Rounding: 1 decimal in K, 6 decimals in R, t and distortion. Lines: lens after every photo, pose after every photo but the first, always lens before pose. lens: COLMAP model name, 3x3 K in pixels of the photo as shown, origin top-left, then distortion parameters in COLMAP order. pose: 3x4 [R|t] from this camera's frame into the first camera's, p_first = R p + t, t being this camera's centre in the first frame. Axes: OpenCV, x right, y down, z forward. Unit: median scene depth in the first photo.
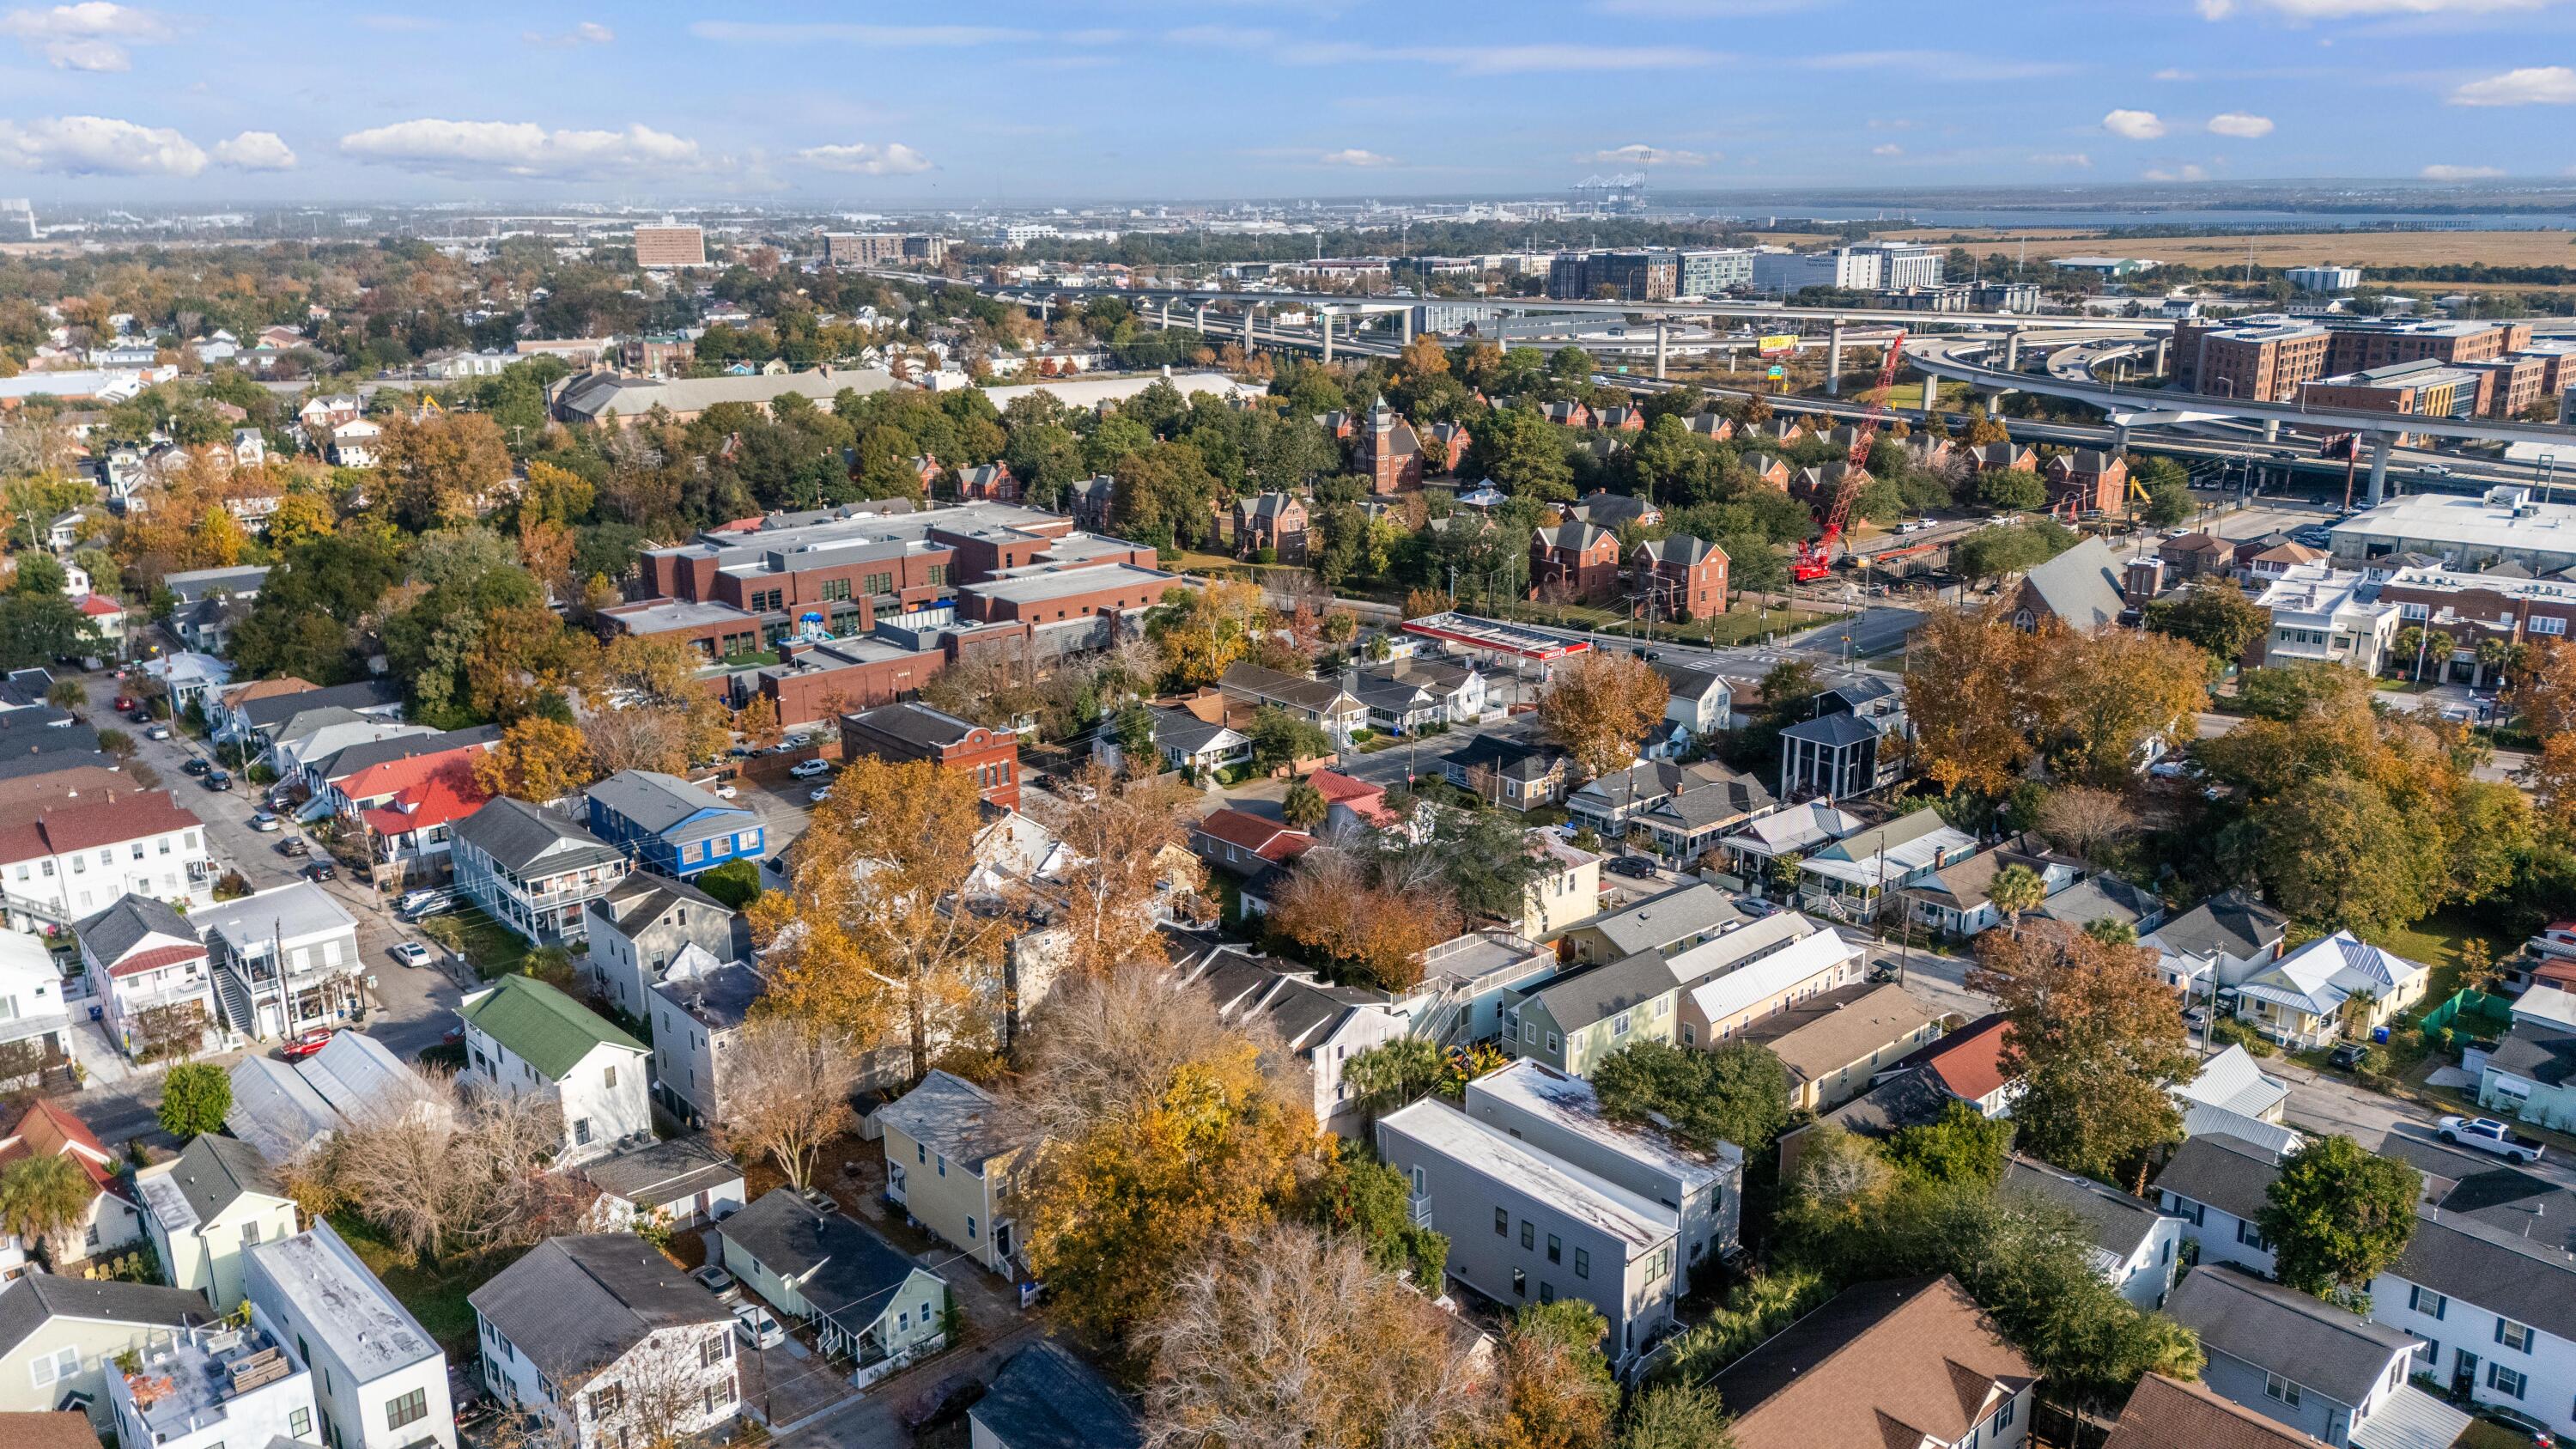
lens RADIAL K [[1909.3, 0, 1288.0], [0, 1909.3, 724.5], [0, 0, 1]] dist [0.083646, -0.077289]
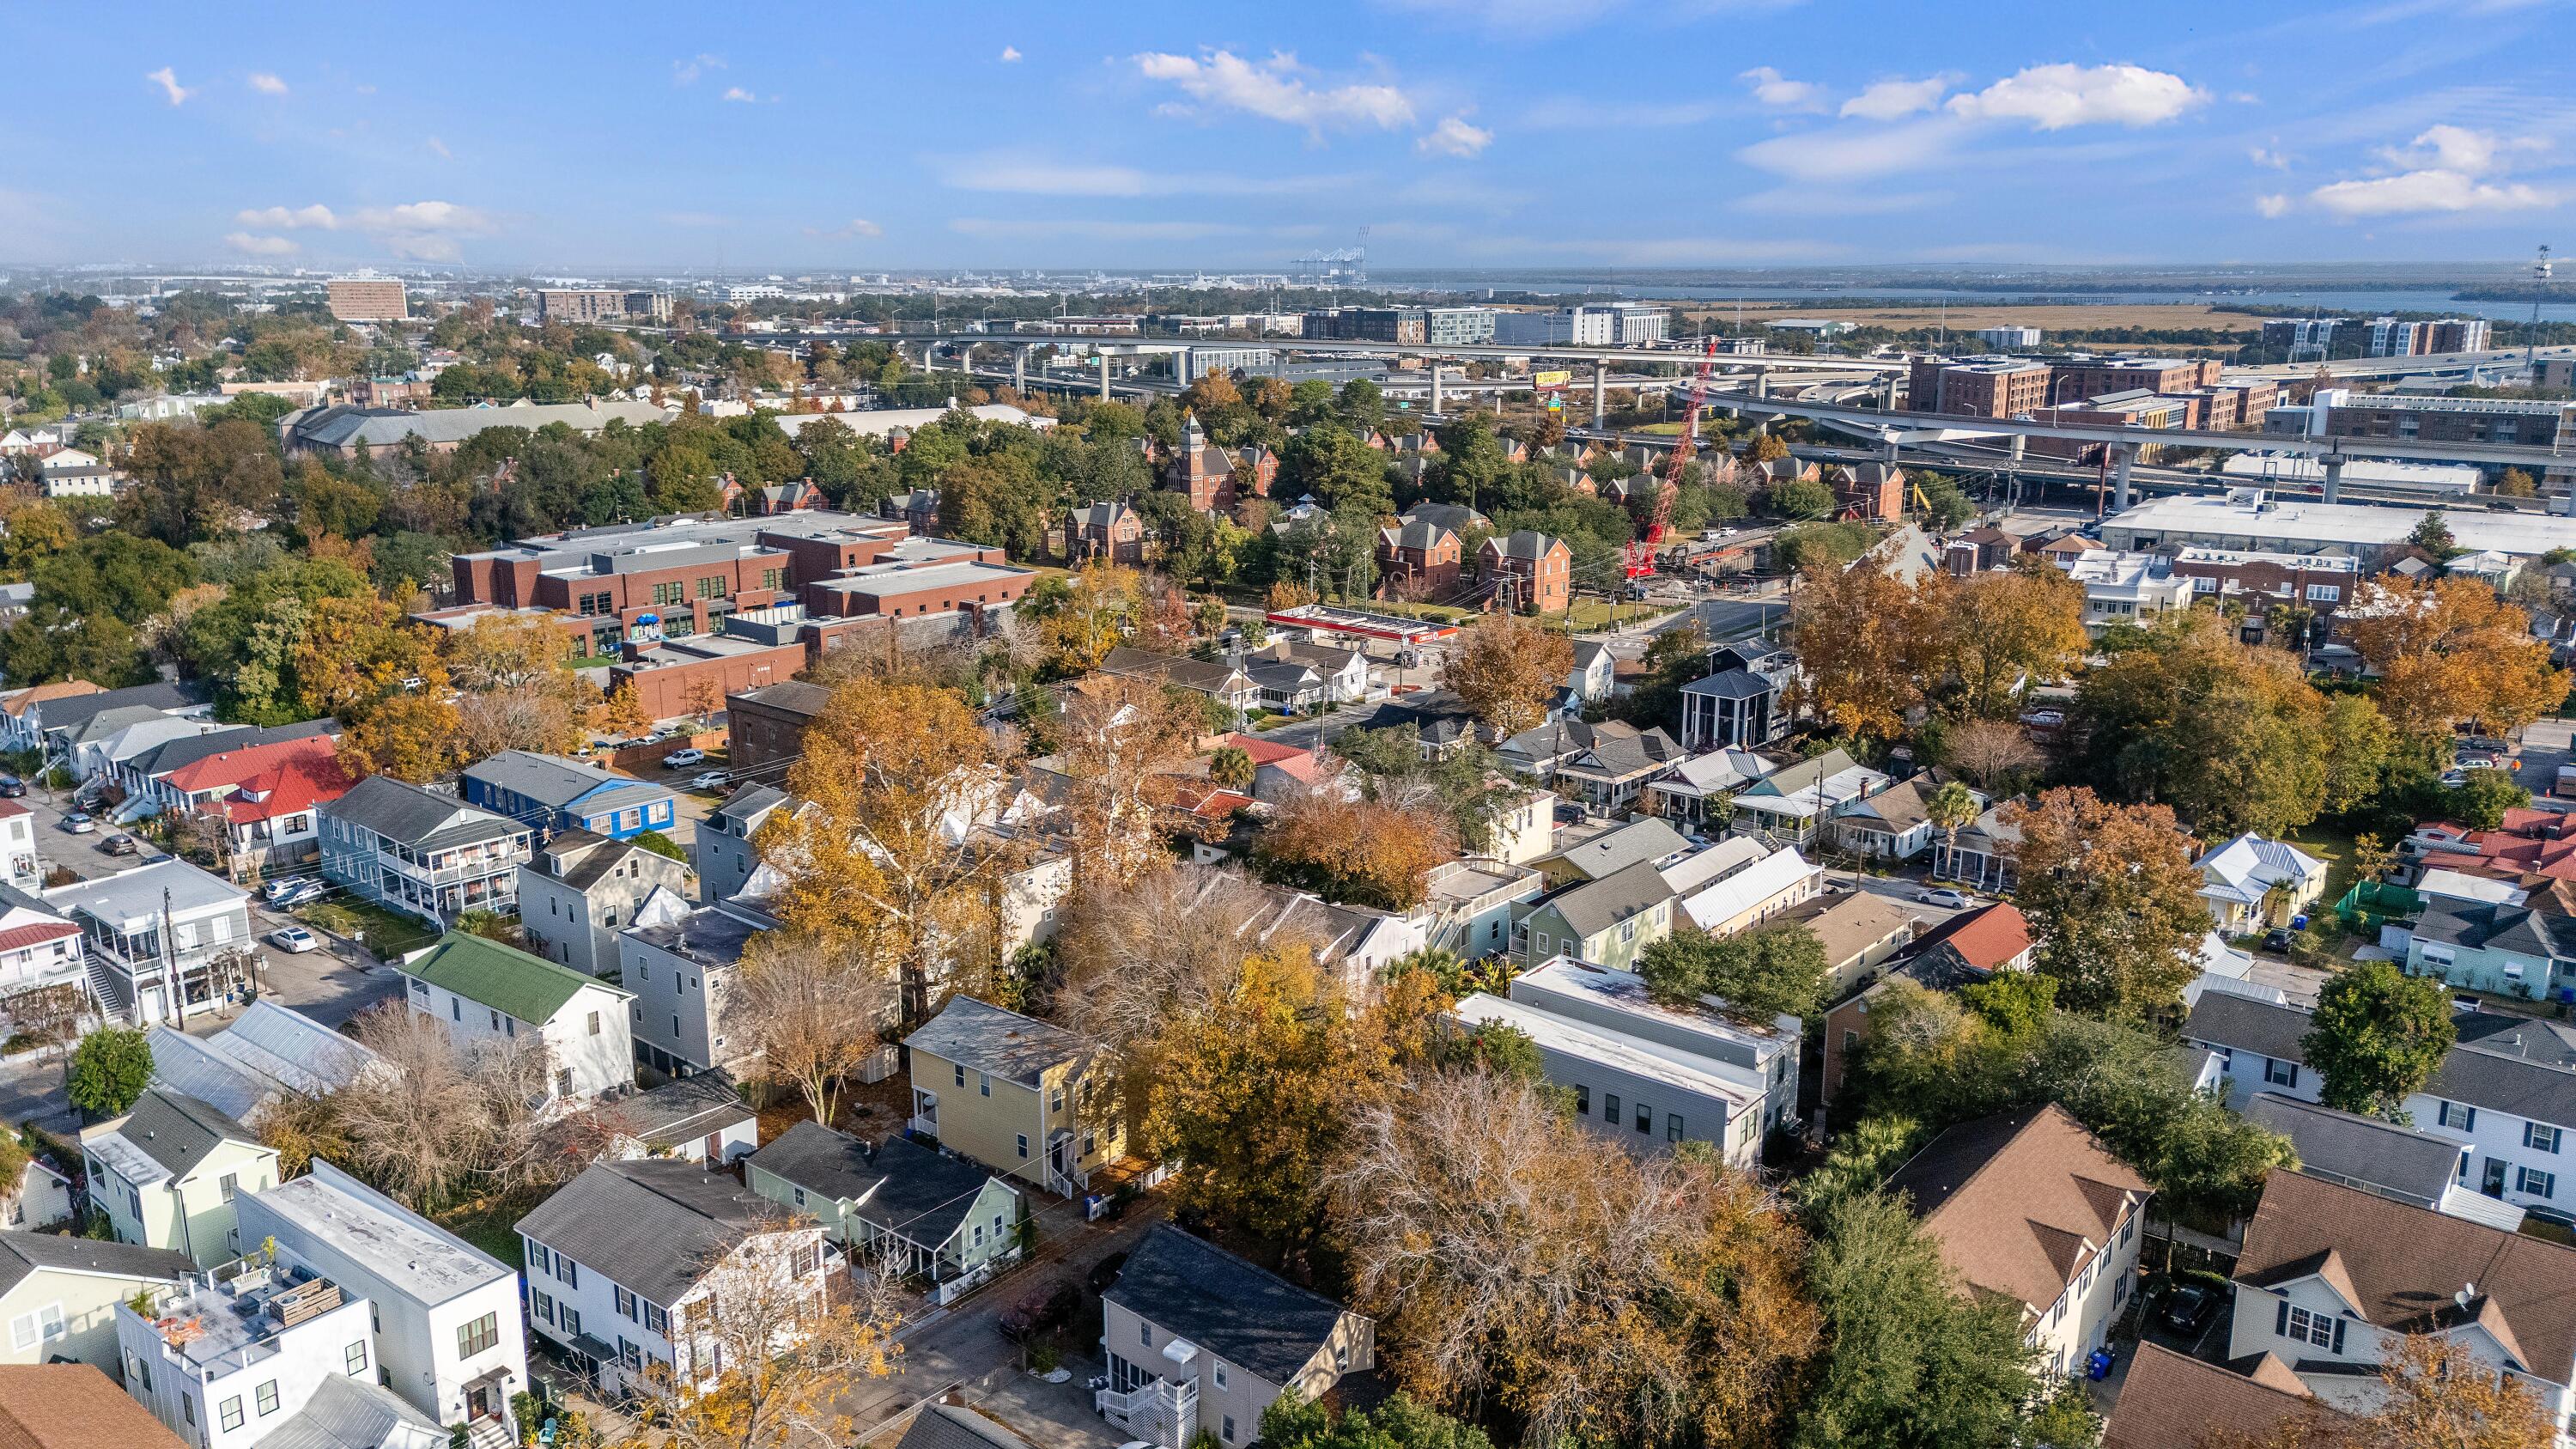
lens RADIAL K [[1909.3, 0, 1288.0], [0, 1909.3, 724.5], [0, 0, 1]] dist [0.083646, -0.077289]
pose [[0.989259, -0.024332, 0.144135, -0.099834], [0.029950, 0.998869, -0.036936, 0.055091], [-0.143073, 0.040856, 0.988868, 0.019980]]
